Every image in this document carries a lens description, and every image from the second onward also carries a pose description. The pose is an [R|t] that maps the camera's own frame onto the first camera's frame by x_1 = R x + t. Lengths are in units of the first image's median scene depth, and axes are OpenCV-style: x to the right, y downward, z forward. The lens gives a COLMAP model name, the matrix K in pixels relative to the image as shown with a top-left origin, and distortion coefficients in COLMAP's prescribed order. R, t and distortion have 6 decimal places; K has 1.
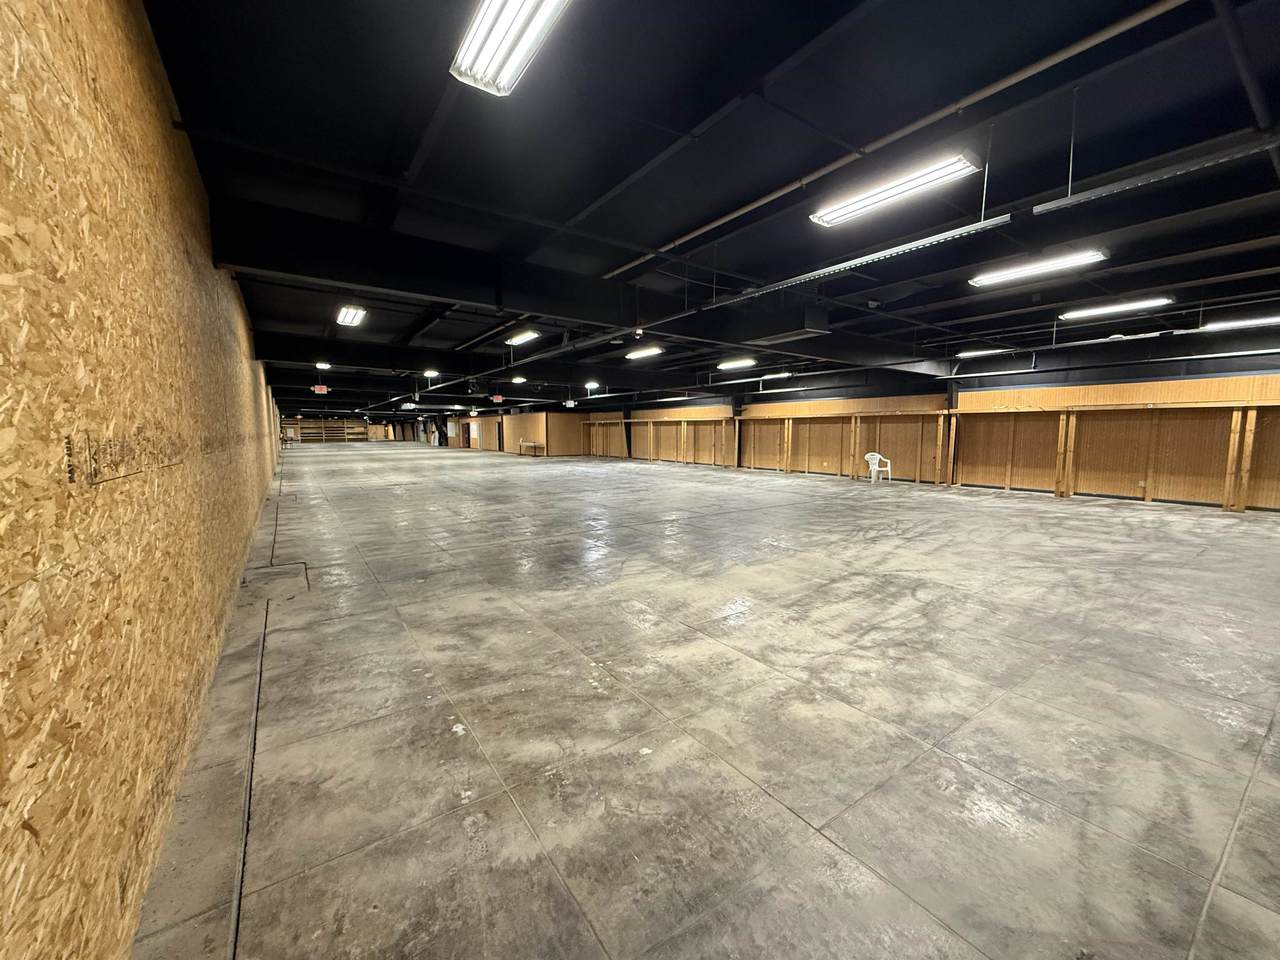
lens RADIAL K [[509.7, 0, 633.3], [0, 509.7, 485.5], [0, 0, 1]] dist [0.000132, -0.000079]
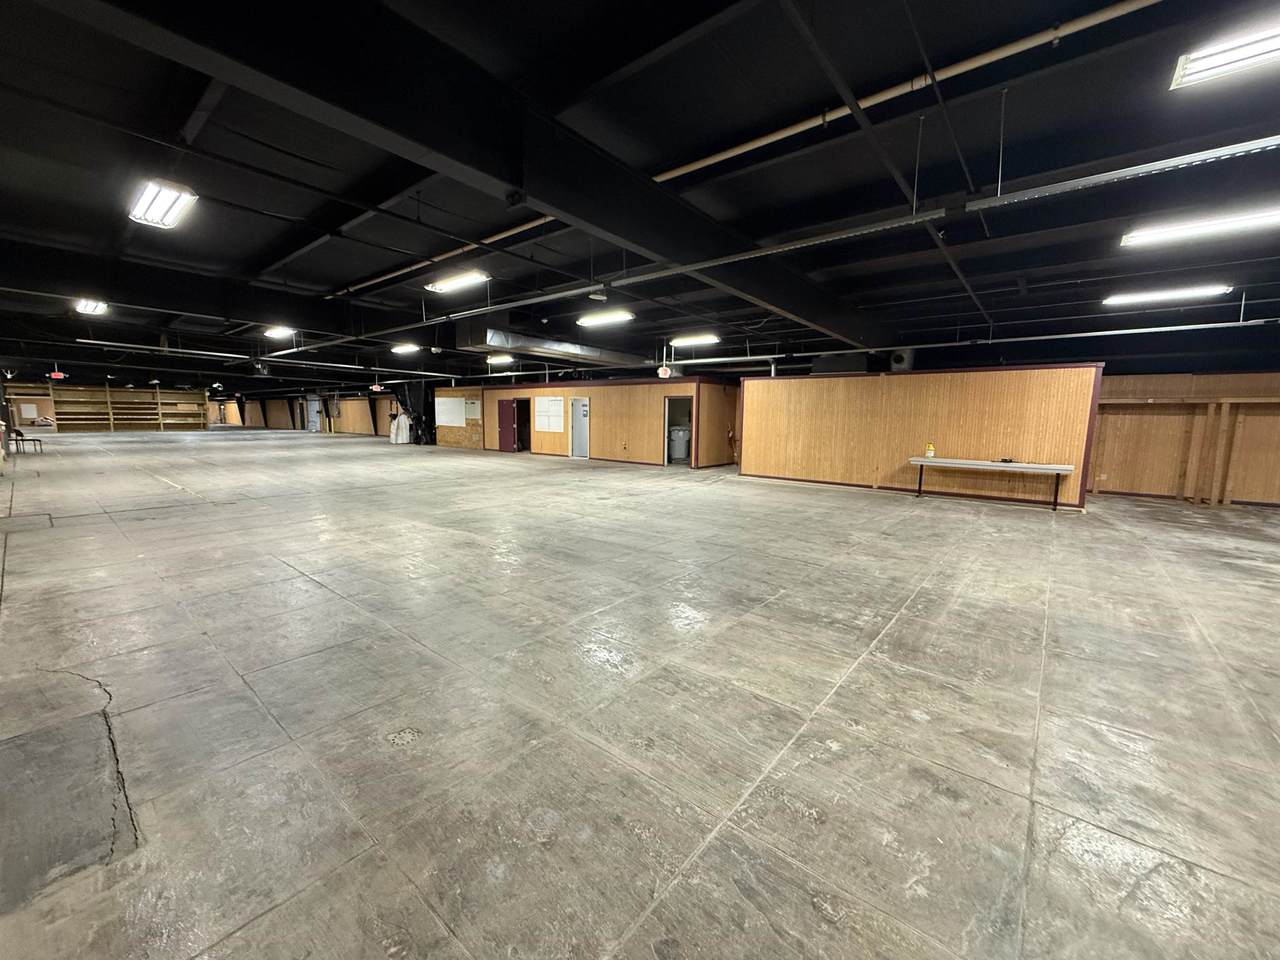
lens RADIAL K [[509.7, 0, 642.7], [0, 509.7, 480.0], [0, 0, 1]] dist [0.000132, -0.000079]
pose [[0.959798, -0.018640, 0.280072, -0.225252], [0.013690, 0.999714, 0.019621, -0.035920], [-0.280358, -0.014998, 0.959778, 0.331214]]
